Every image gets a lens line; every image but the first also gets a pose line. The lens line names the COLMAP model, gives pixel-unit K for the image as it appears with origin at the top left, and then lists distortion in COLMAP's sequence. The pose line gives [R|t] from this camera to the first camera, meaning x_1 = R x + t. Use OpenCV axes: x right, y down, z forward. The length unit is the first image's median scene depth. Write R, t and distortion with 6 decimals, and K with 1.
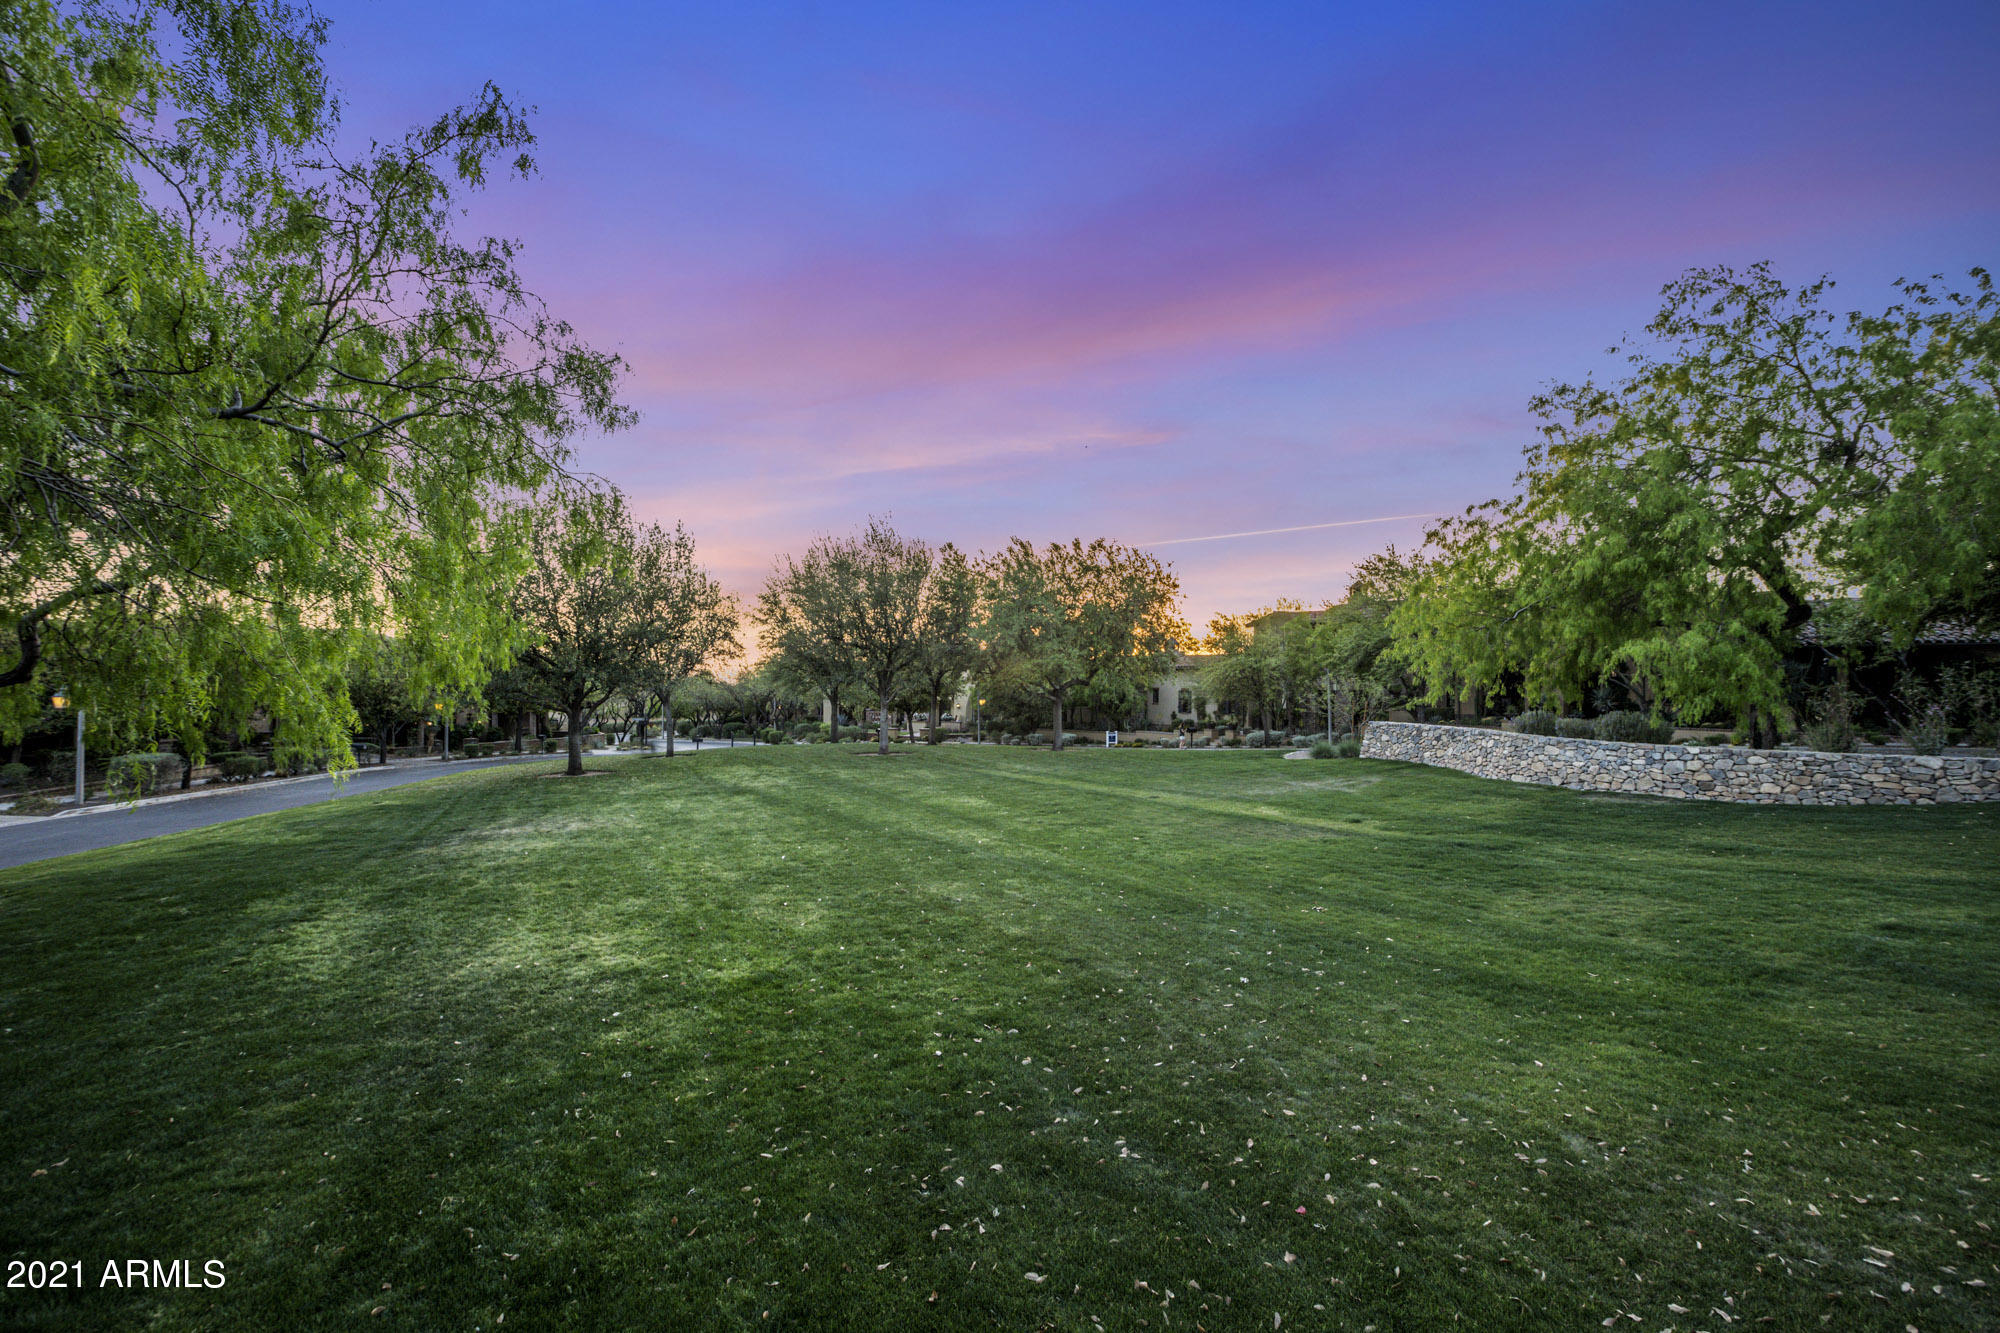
lens RADIAL K [[928.0, 0, 998.8], [0, 928.0, 680.4], [0, 0, 1]] dist [-0.057619, 0.025432]
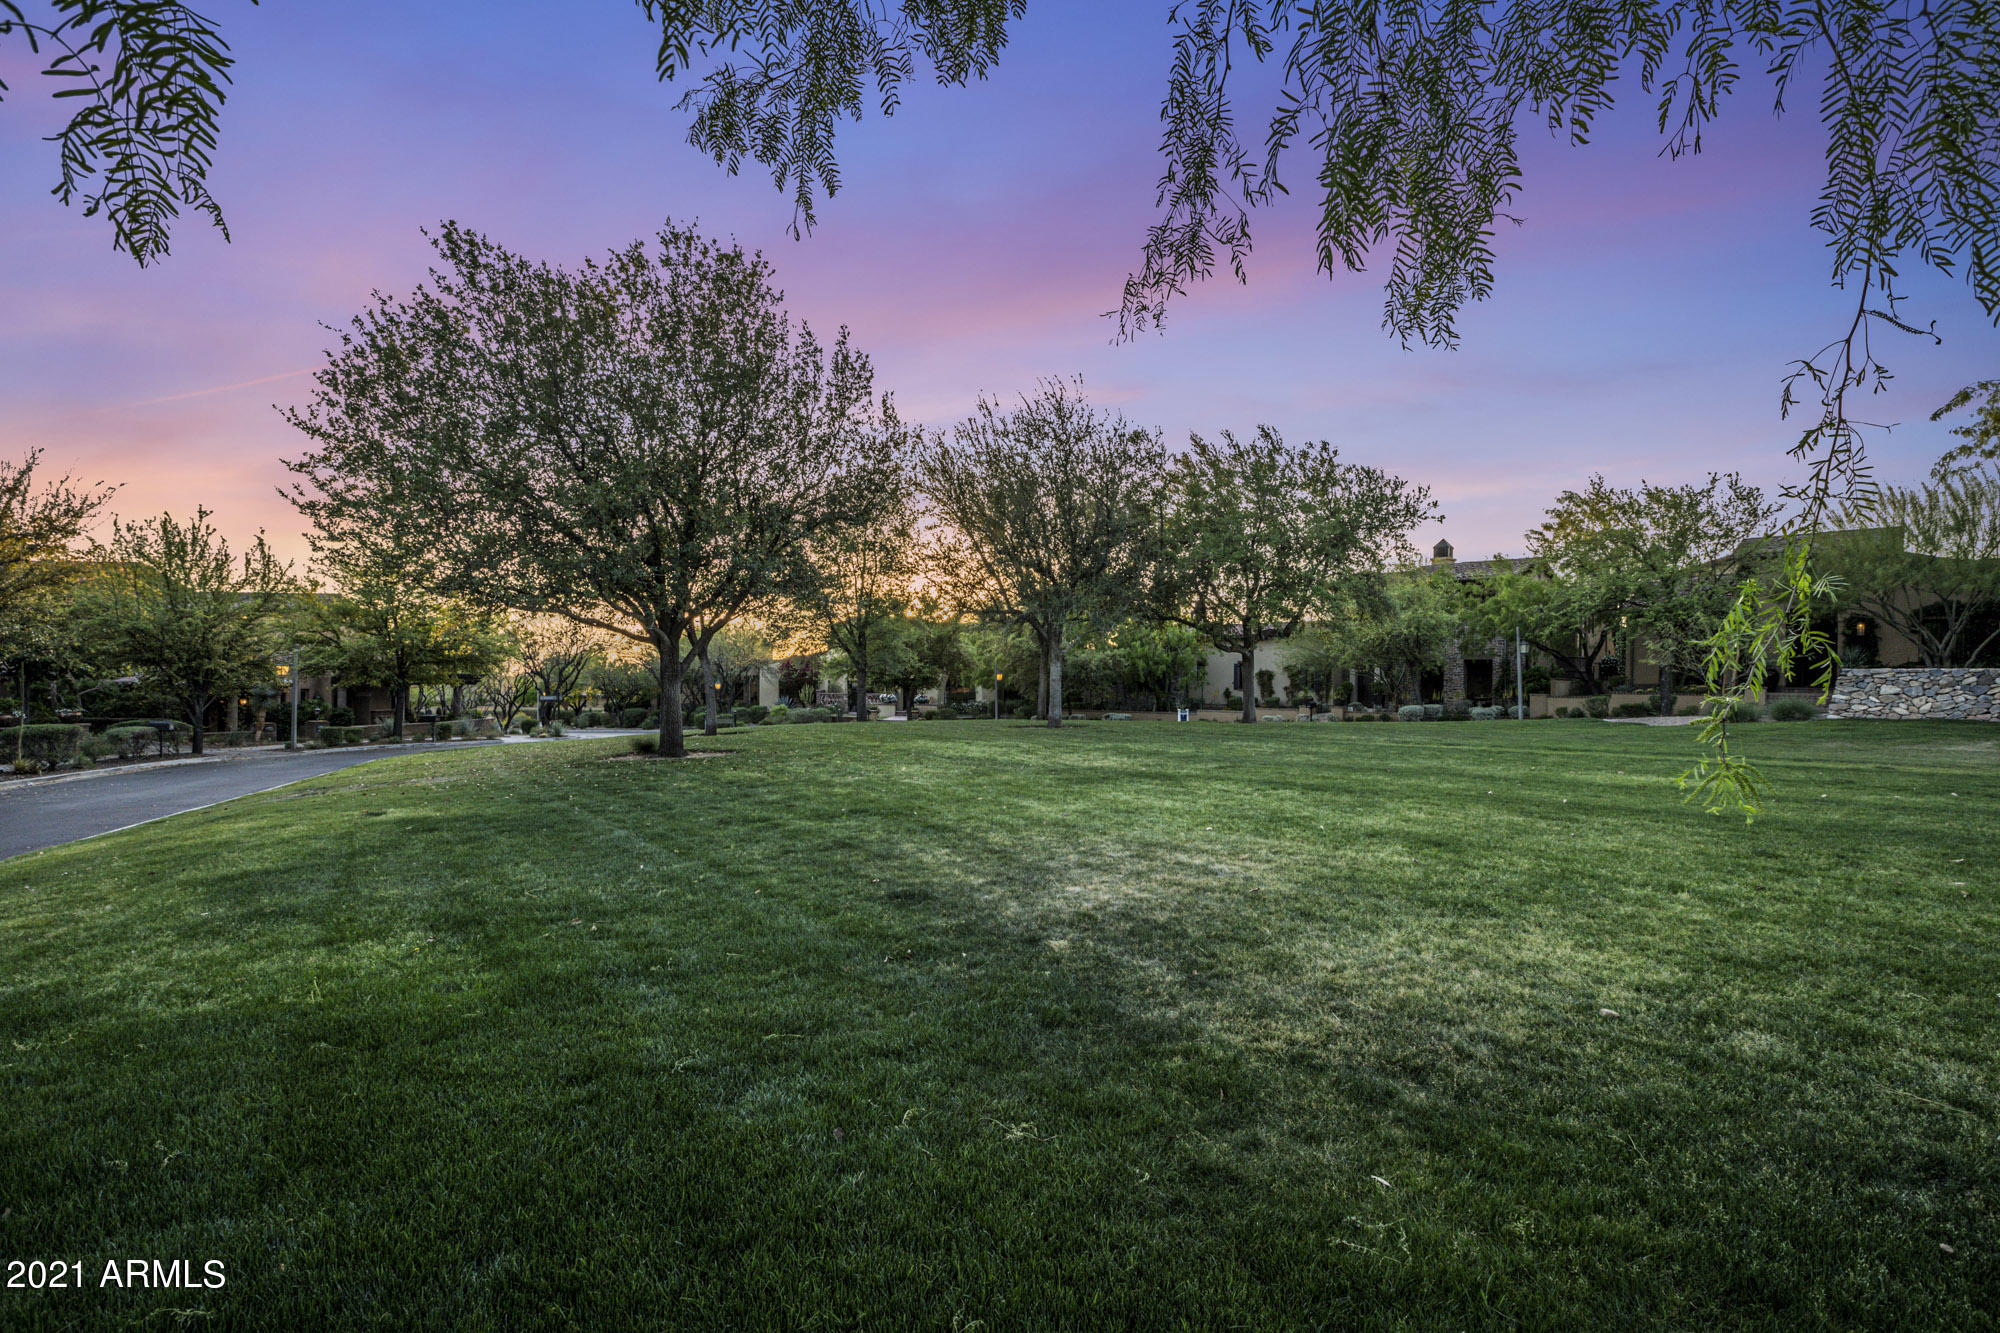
lens RADIAL K [[928.7, 0, 999.8], [0, 928.7, 678.4], [0, 0, 1]] dist [-0.055670, 0.022062]
pose [[0.981210, 0.005619, 0.192861, -0.222122], [-0.005572, 0.999984, -0.000787, 0.032194], [-0.192863, -0.000303, 0.981226, 0.244446]]
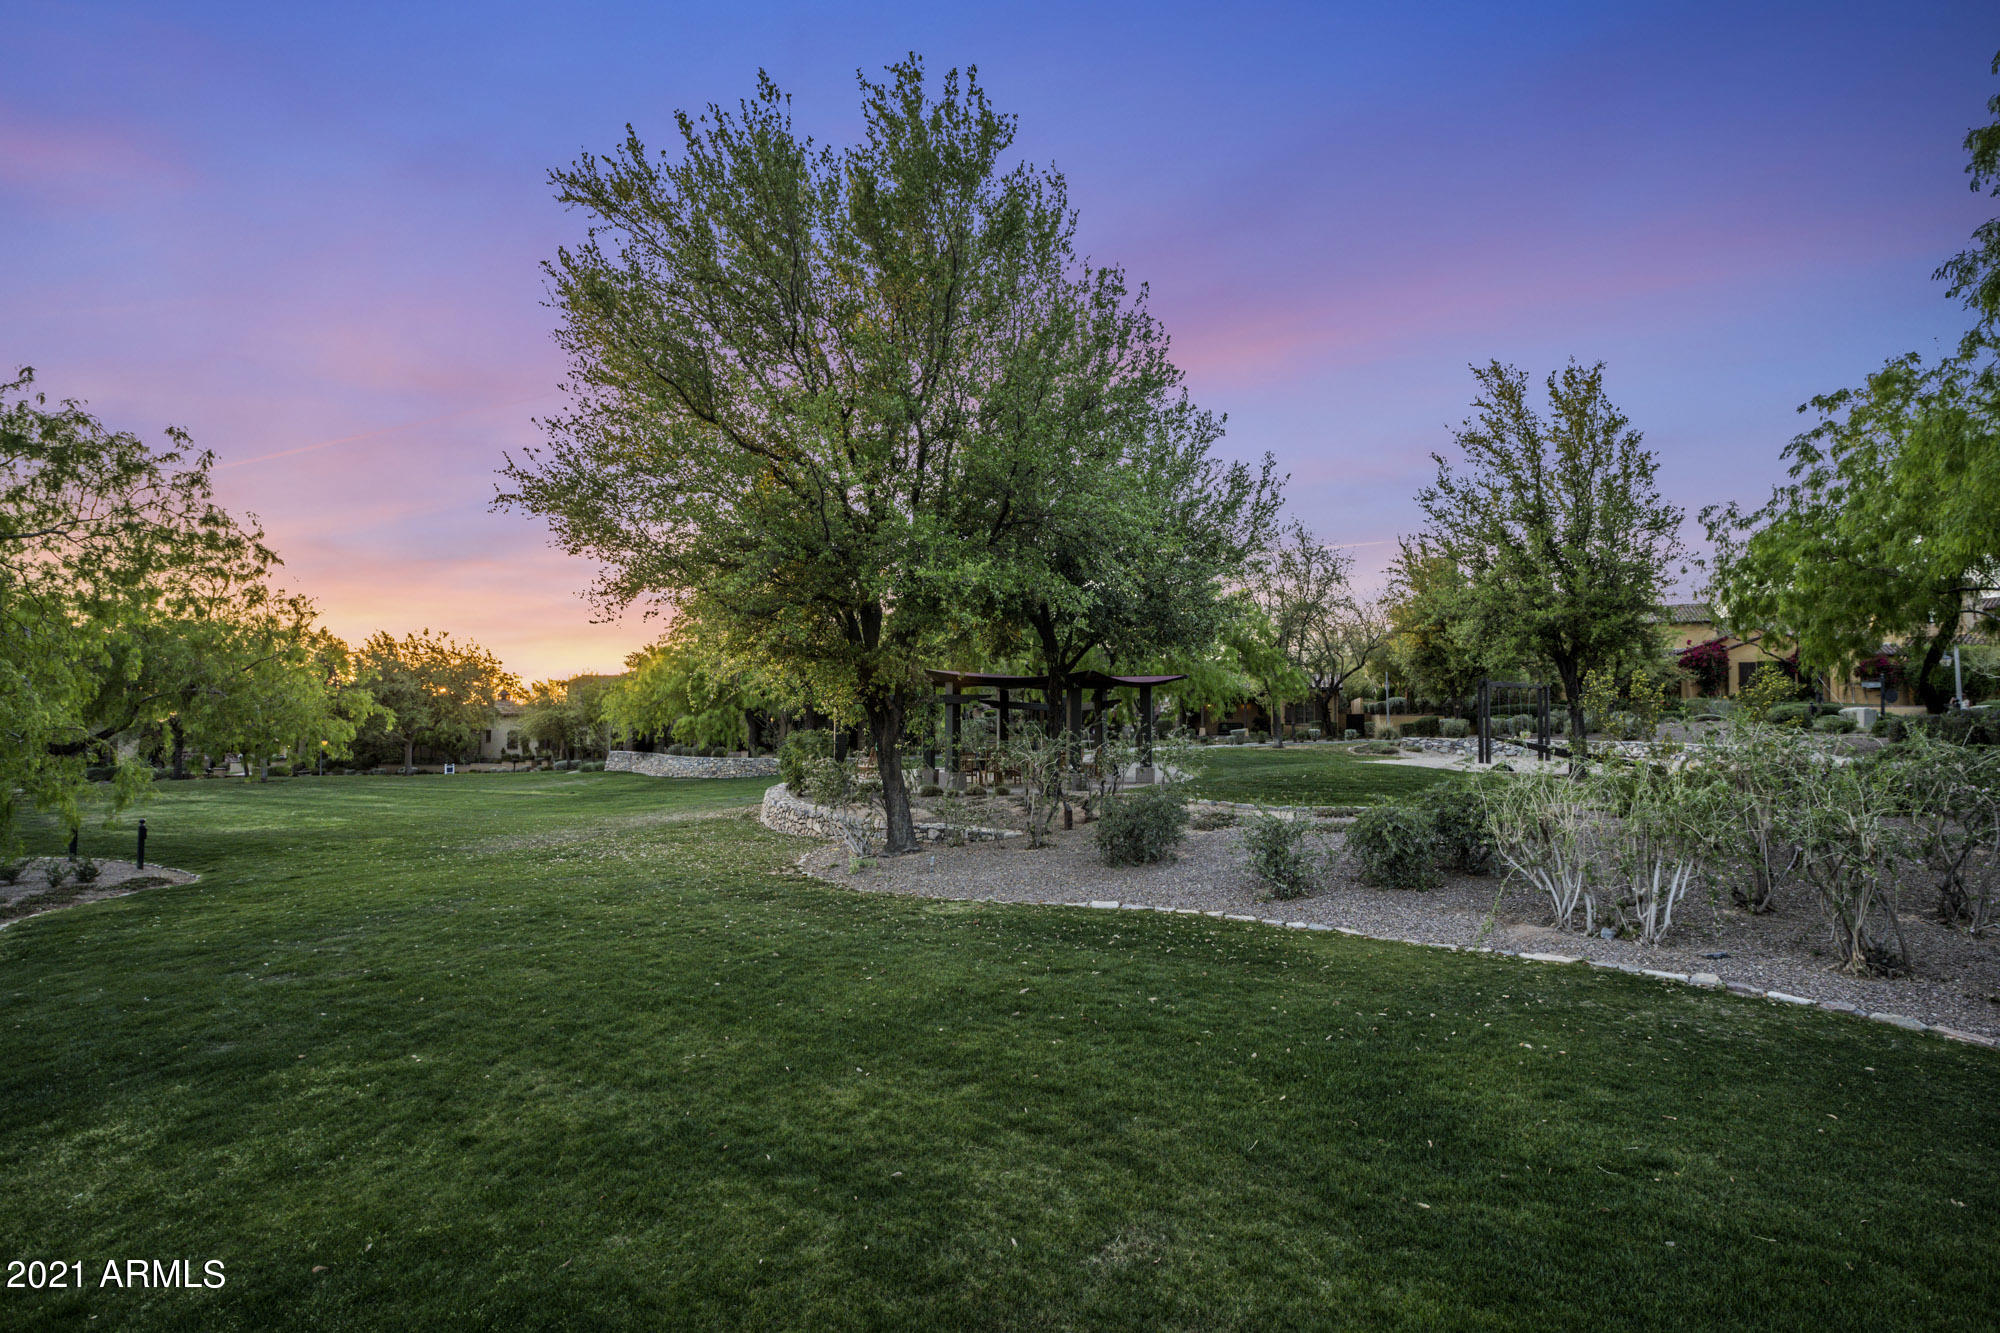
lens RADIAL K [[928.0, 0, 998.8], [0, 928.0, 680.4], [0, 0, 1]] dist [-0.057619, 0.025432]
pose [[0.786014, 0.025809, 0.617670, -0.072604], [-0.001970, 0.999228, -0.039246, -0.015009], [-0.618206, 0.029631, 0.785458, -0.538904]]
